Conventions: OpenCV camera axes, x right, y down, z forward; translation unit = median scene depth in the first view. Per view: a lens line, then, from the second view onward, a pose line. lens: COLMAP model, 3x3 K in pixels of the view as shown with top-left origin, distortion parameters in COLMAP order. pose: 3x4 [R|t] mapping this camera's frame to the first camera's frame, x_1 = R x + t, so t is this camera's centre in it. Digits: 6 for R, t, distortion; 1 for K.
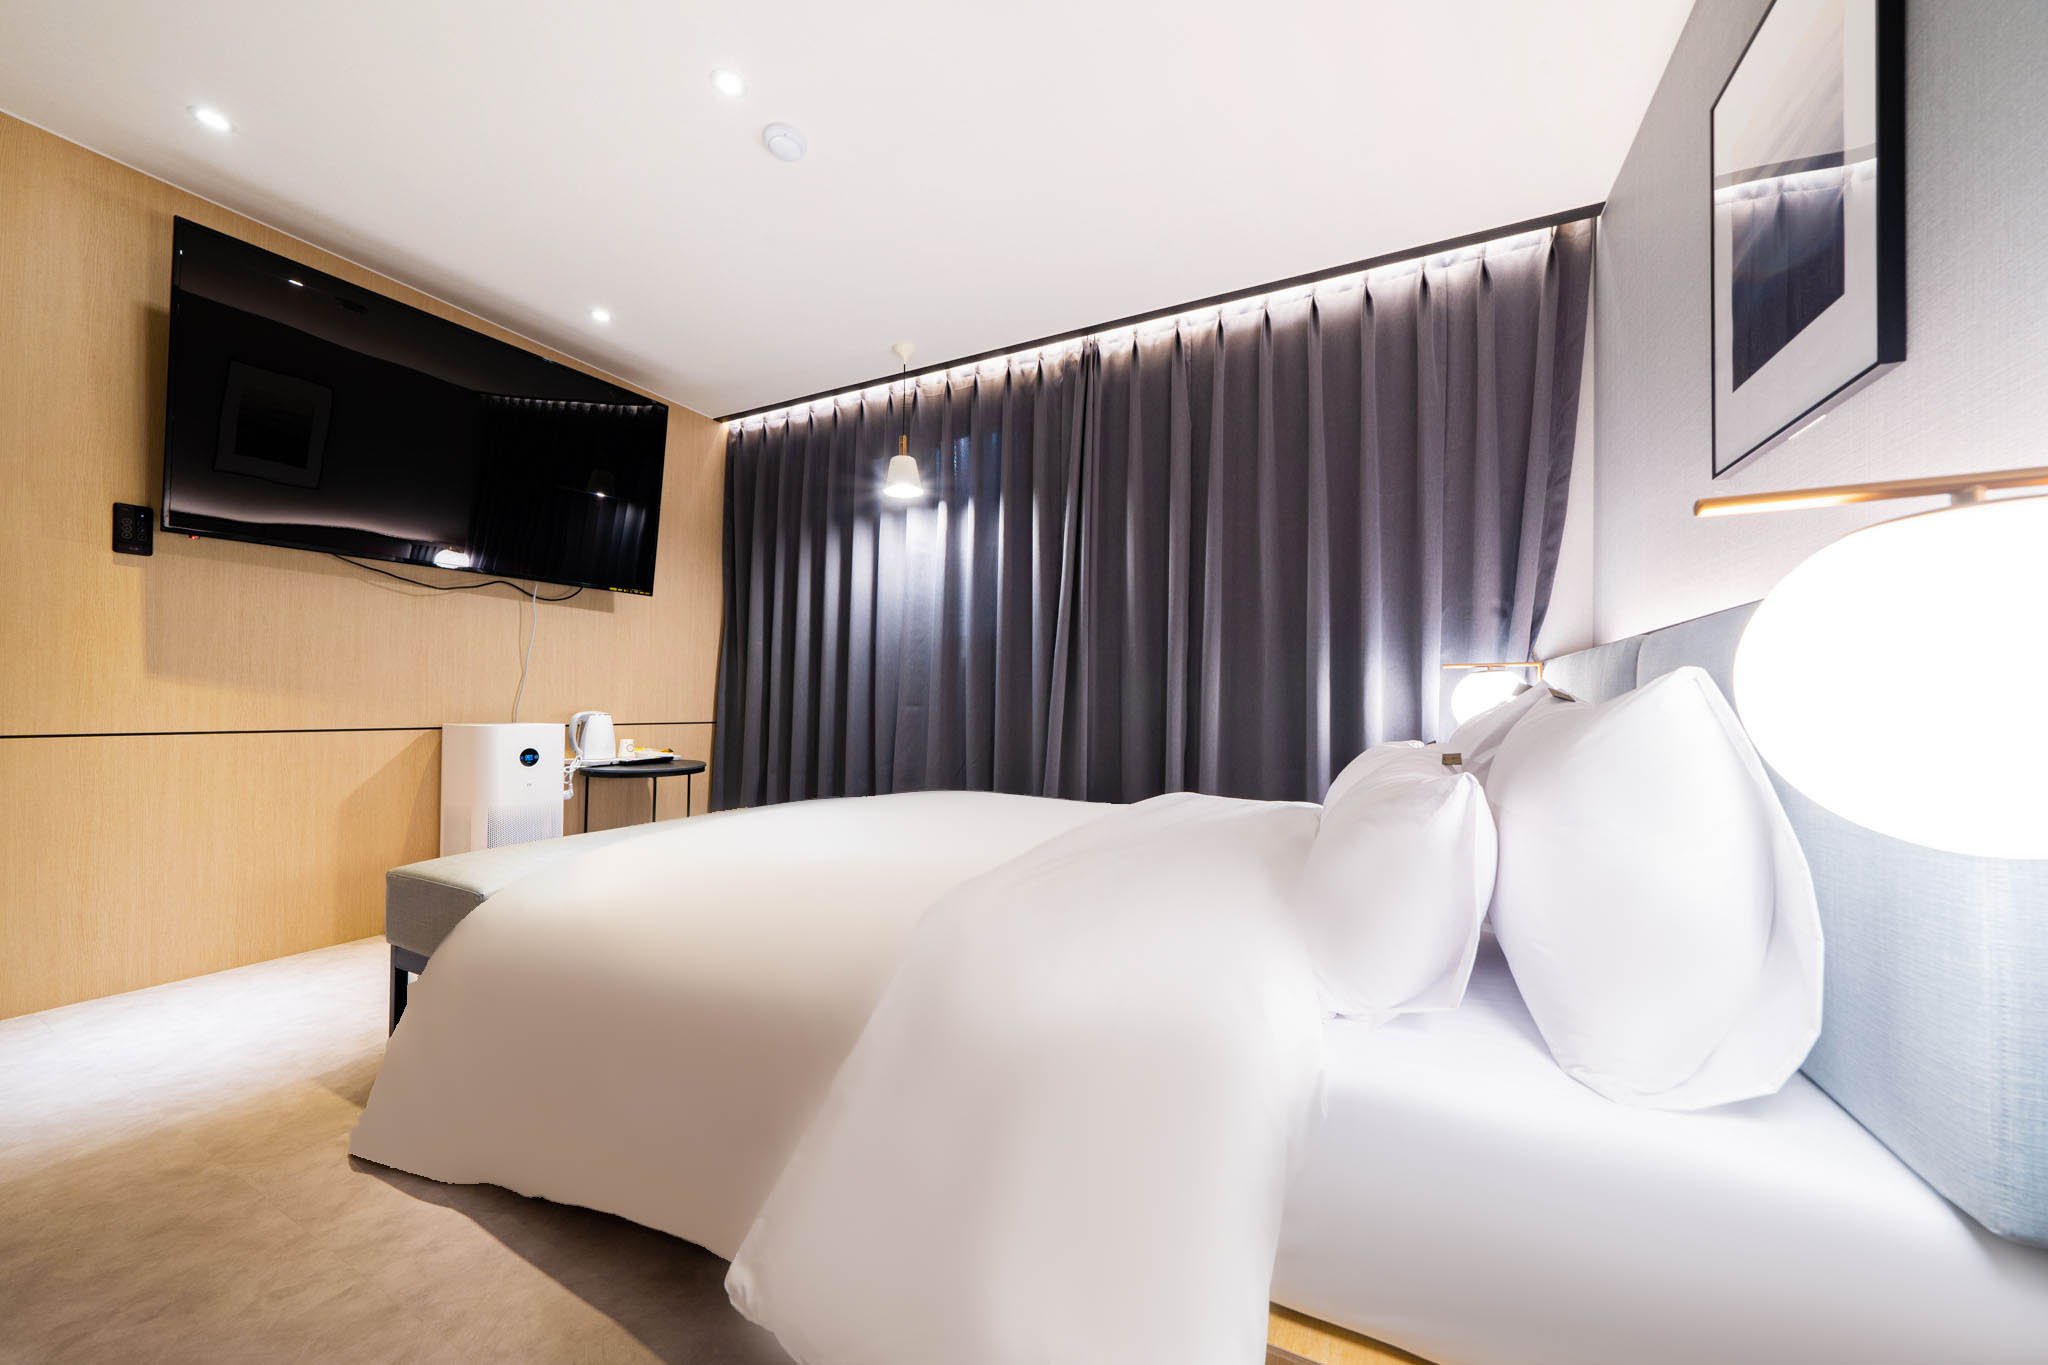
lens RADIAL K [[706.2, 0, 1024.0], [0, 706.2, 682.5], [0, 0, 1]] dist [0.000699, 0.000040]
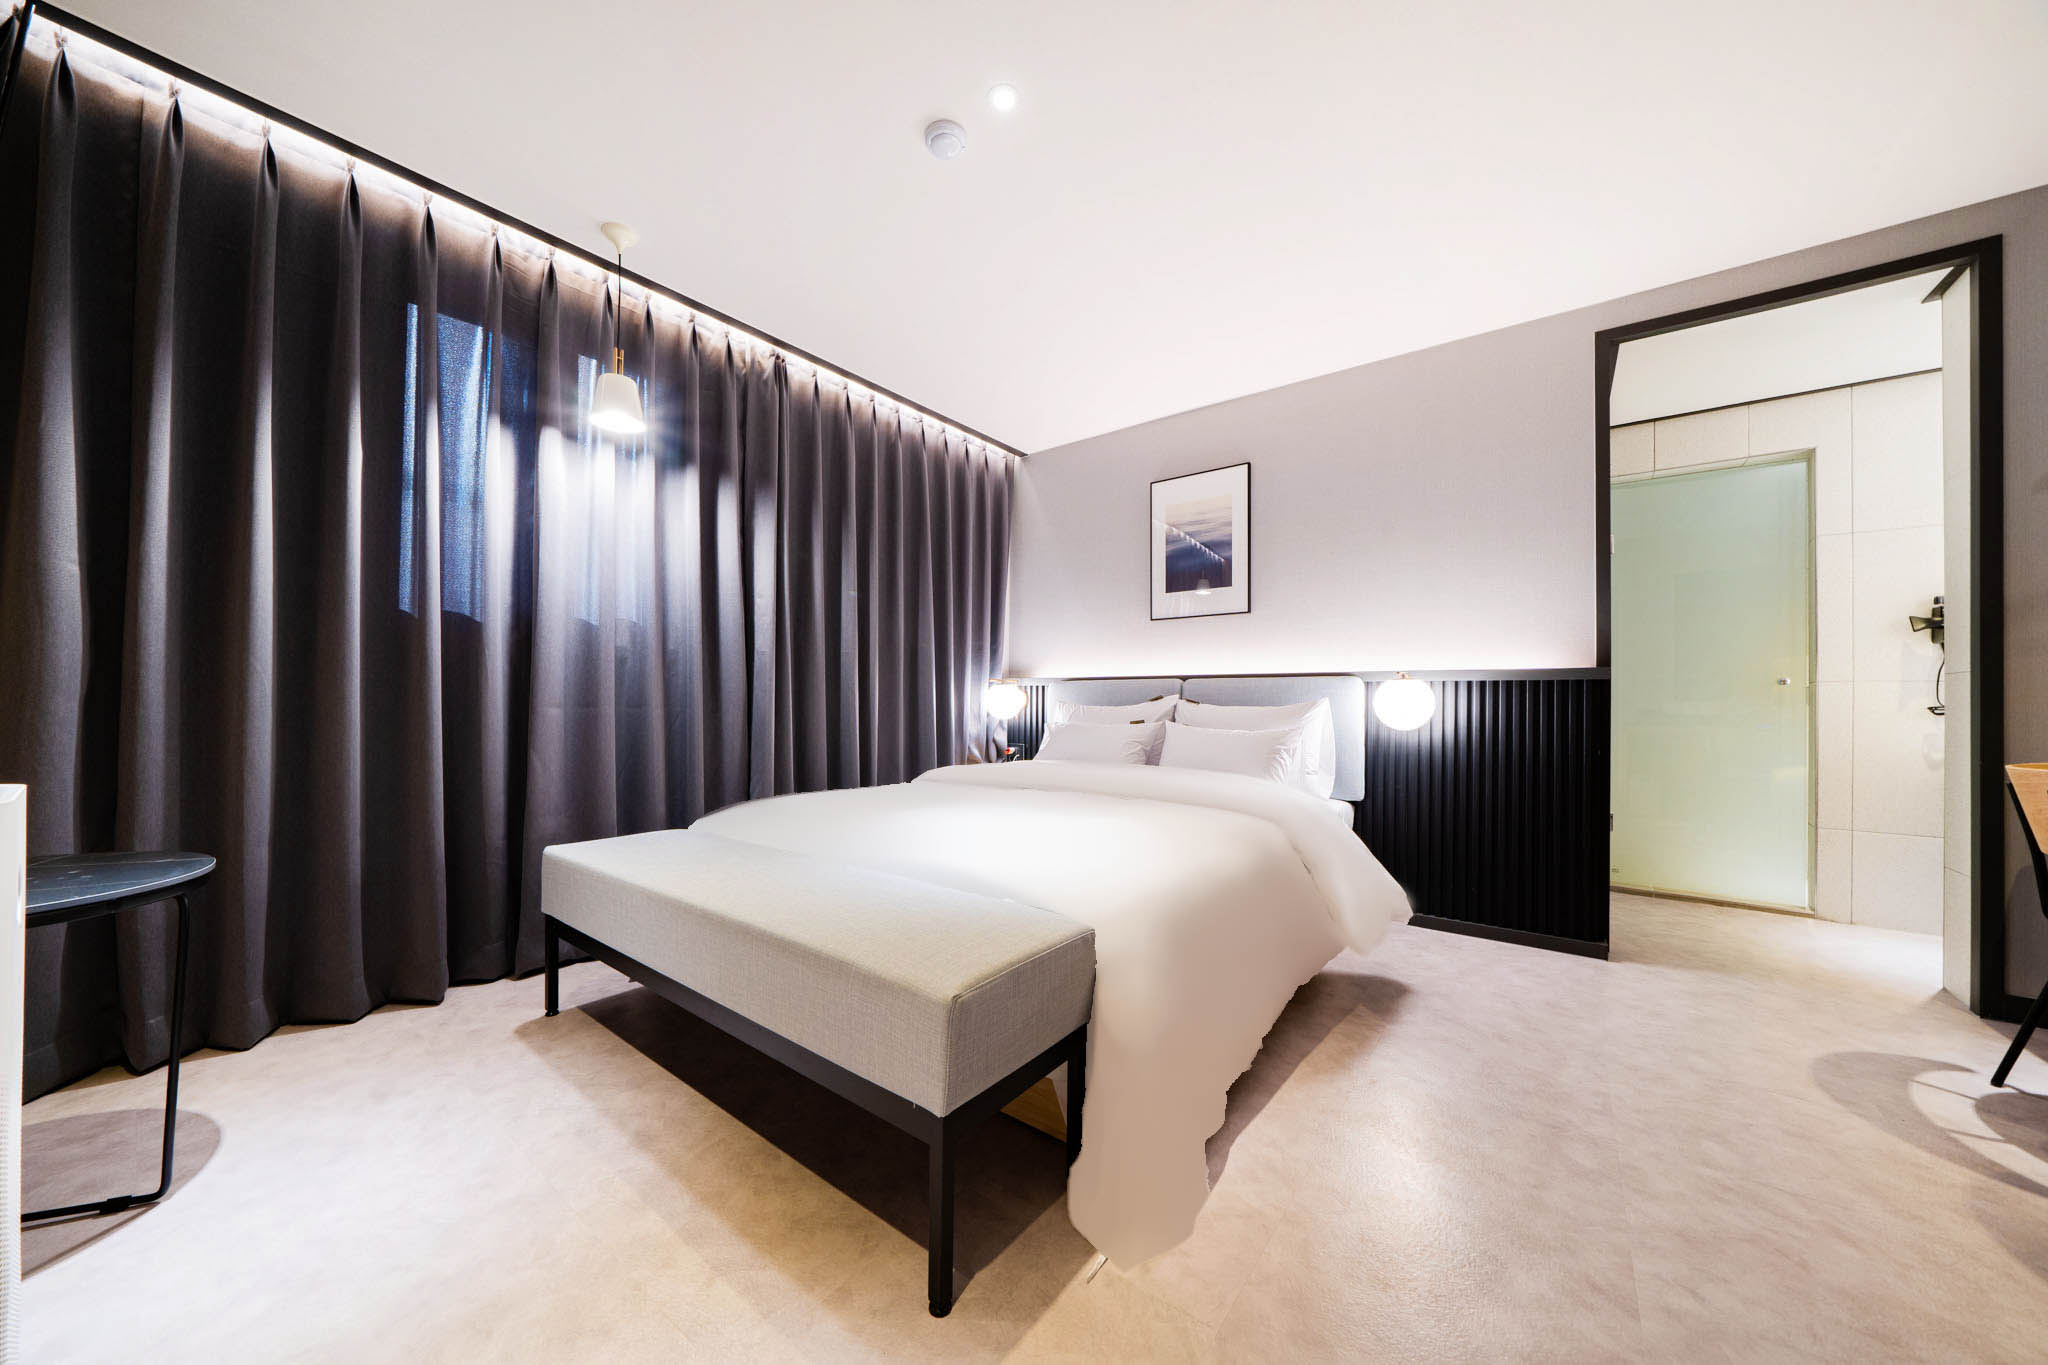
lens RADIAL K [[706.2, 0, 1024.0], [0, 706.2, 682.5], [0, 0, 1]] dist [0.000699, 0.000040]
pose [[0.187513, 0.014261, 0.982159, -0.841369], [-0.022757, 0.999689, -0.010171, -0.011600], [-0.981999, -0.020443, 0.187779, 0.463888]]
